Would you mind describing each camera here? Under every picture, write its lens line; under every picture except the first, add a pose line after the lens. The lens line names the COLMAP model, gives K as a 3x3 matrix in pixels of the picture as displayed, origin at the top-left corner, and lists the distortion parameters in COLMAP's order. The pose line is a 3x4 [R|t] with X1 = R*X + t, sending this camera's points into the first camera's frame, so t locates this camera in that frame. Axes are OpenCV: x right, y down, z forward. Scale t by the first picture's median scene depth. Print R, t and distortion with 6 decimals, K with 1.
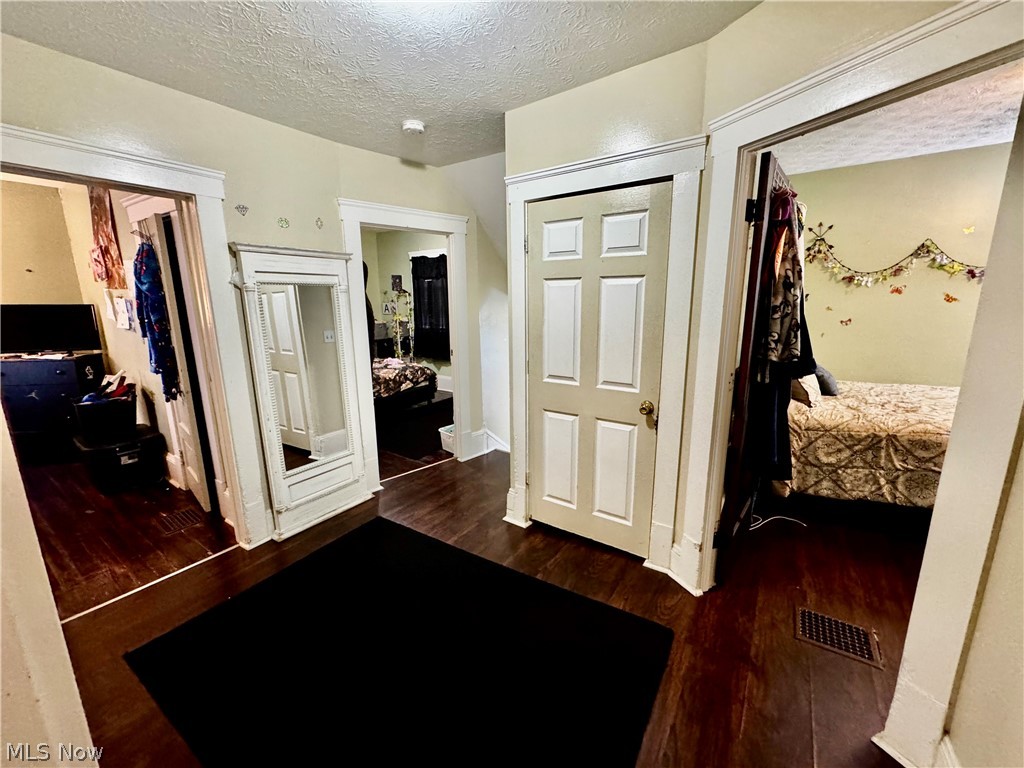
lens RADIAL K [[409.1, 0, 511.3], [0, 409.1, 383.9], [0, 0, 1]] dist [-0.002231, -0.000062]
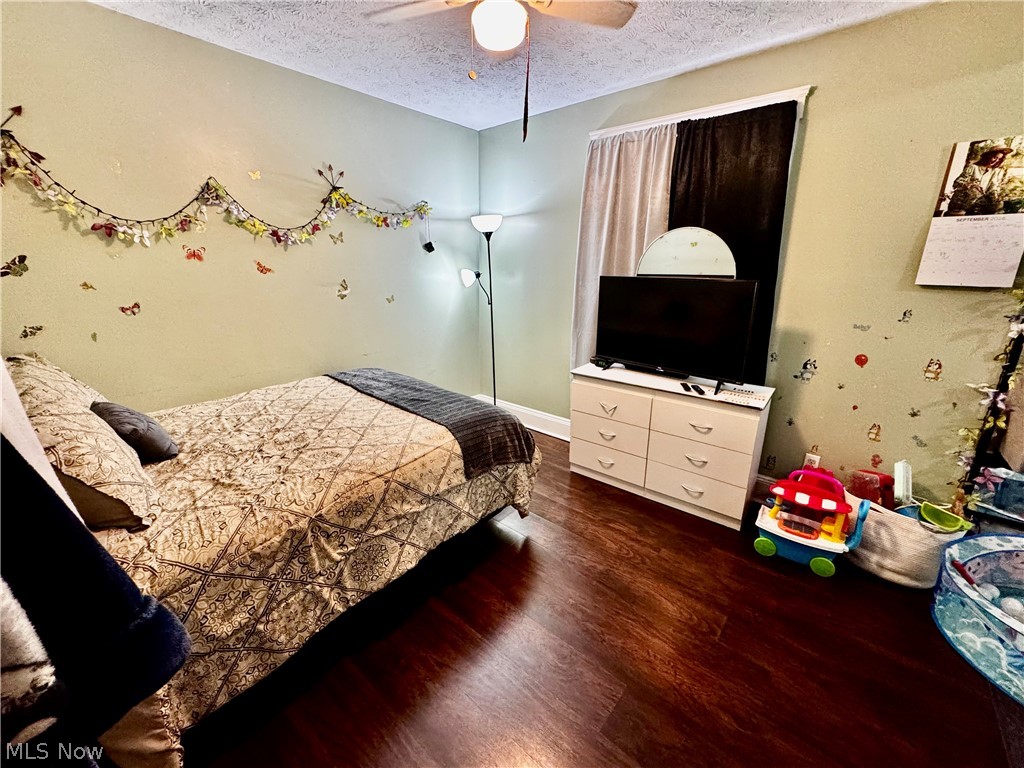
lens RADIAL K [[409.1, 0, 514.9], [0, 409.1, 381.7], [0, 0, 1]] dist [-0.002231, -0.000062]
pose [[0.114519, -0.259063, 0.959047, 0.441878], [0.184629, 0.954129, 0.235689, -0.127965], [-0.976113, 0.150078, 0.157097, 0.577019]]
